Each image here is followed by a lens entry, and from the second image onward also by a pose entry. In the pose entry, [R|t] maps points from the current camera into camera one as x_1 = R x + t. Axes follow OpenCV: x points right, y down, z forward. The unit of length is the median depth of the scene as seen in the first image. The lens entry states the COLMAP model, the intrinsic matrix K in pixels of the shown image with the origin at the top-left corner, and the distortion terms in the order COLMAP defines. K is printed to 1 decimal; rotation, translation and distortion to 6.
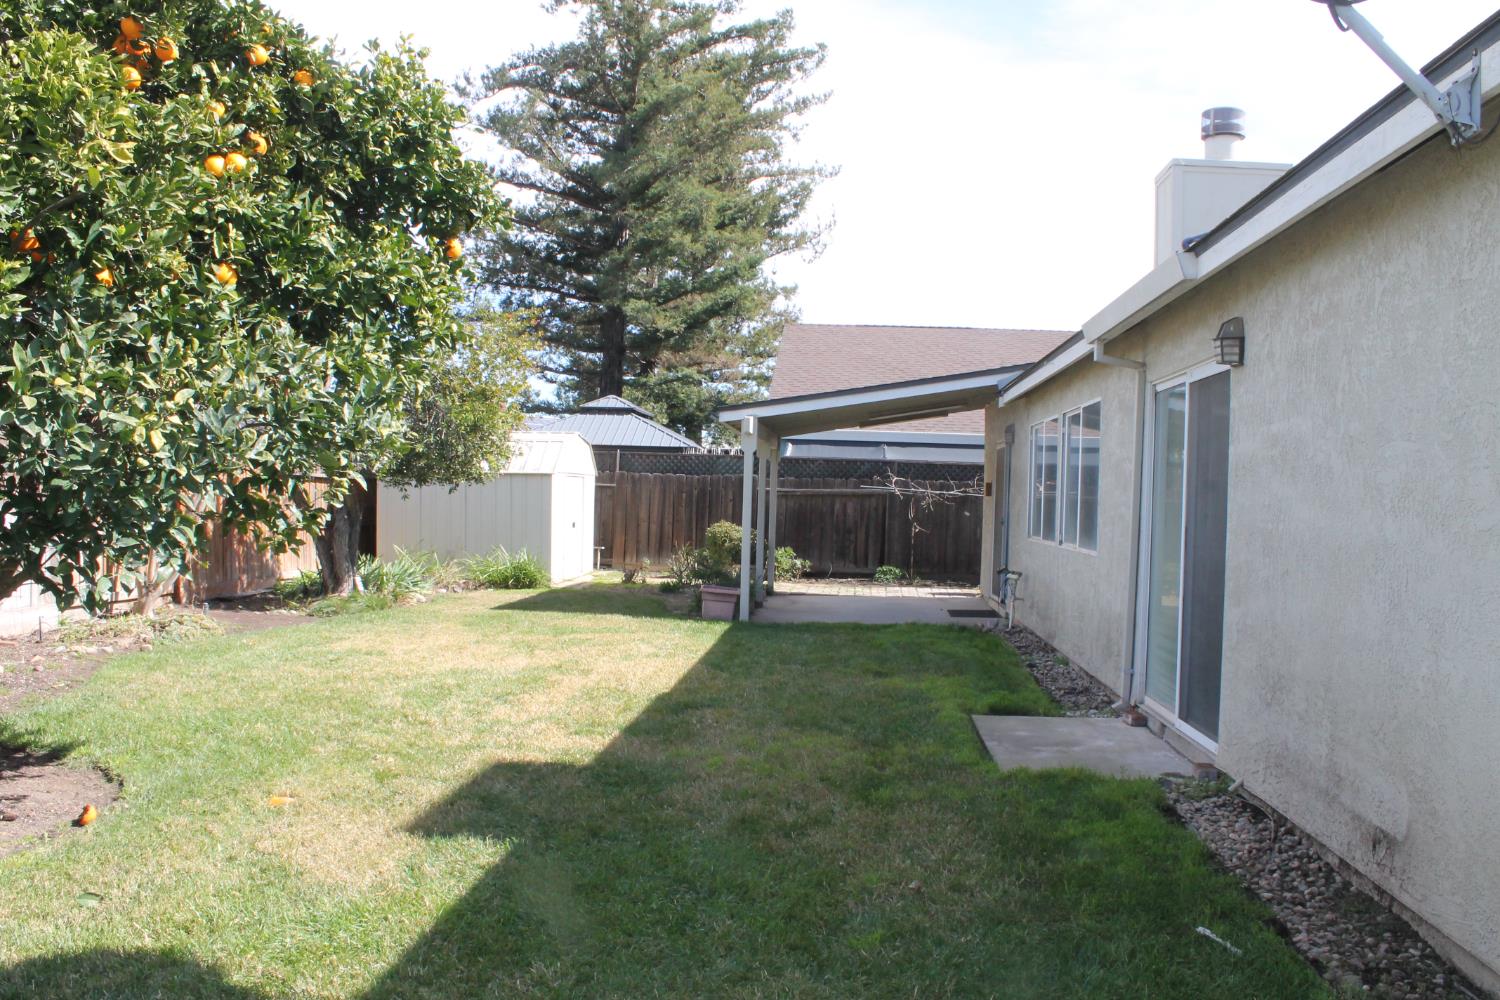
lens RADIAL K [[1278.2, 0, 750.0], [0, 1278.2, 500.0], [0, 0, 1]] dist [-0.163856, 0.167777]
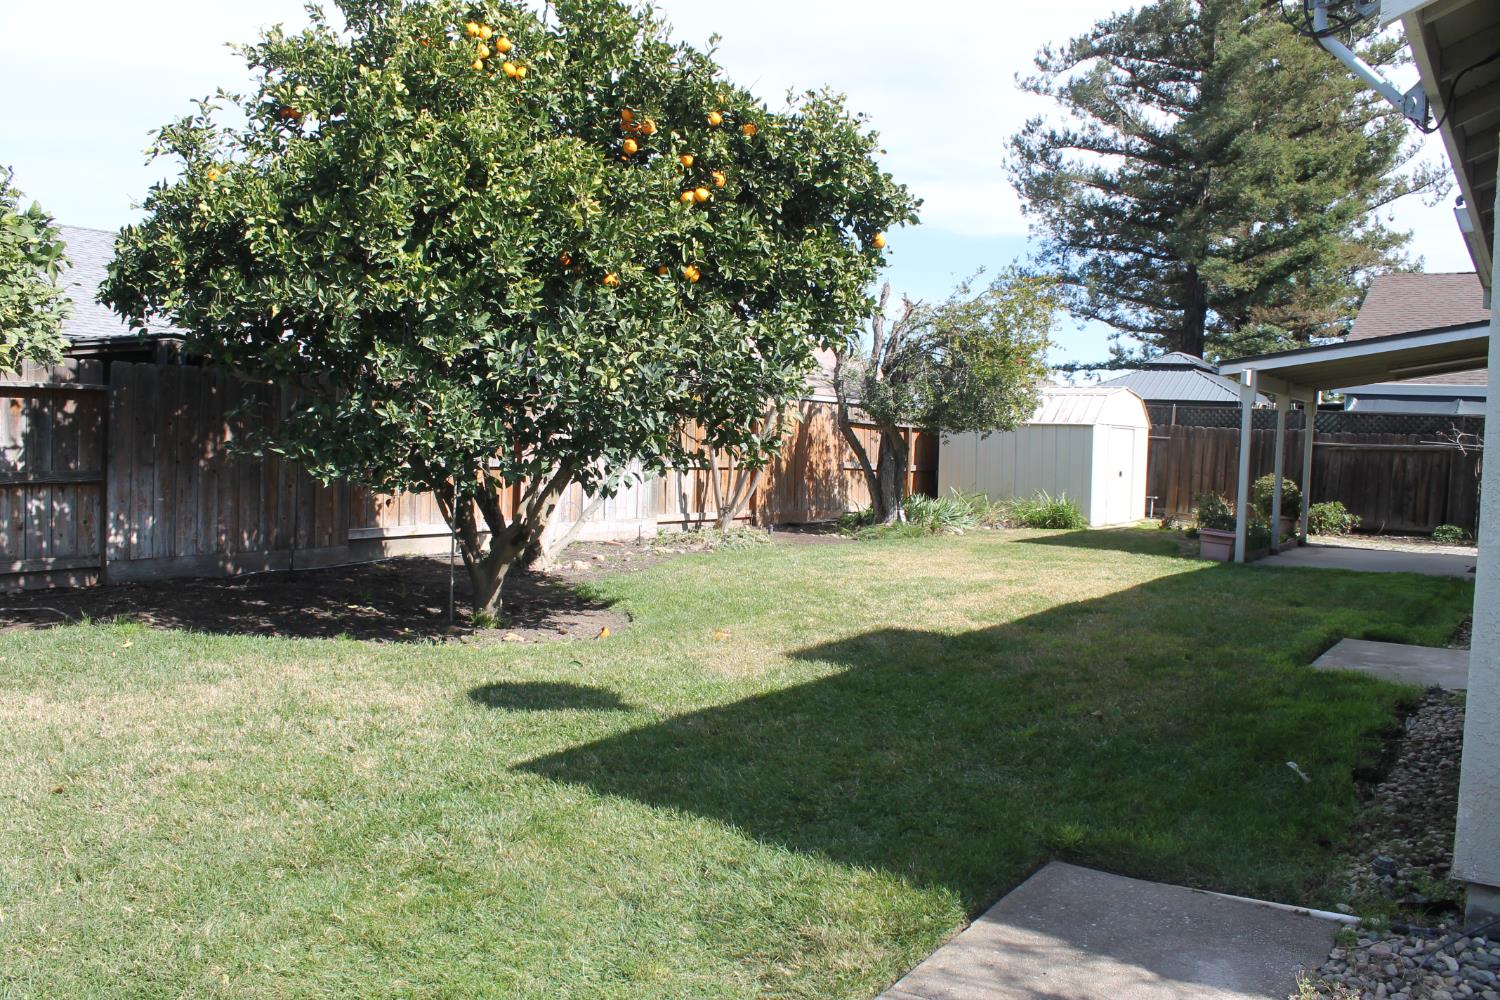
lens RADIAL K [[1278.2, 0, 750.0], [0, 1278.2, 500.0], [0, 0, 1]] dist [-0.163856, 0.167777]
pose [[0.876920, 0.032038, -0.479567, 0.125984], [-0.016493, 0.999194, 0.036593, 0.010314], [0.480353, -0.024179, 0.876742, -0.098242]]
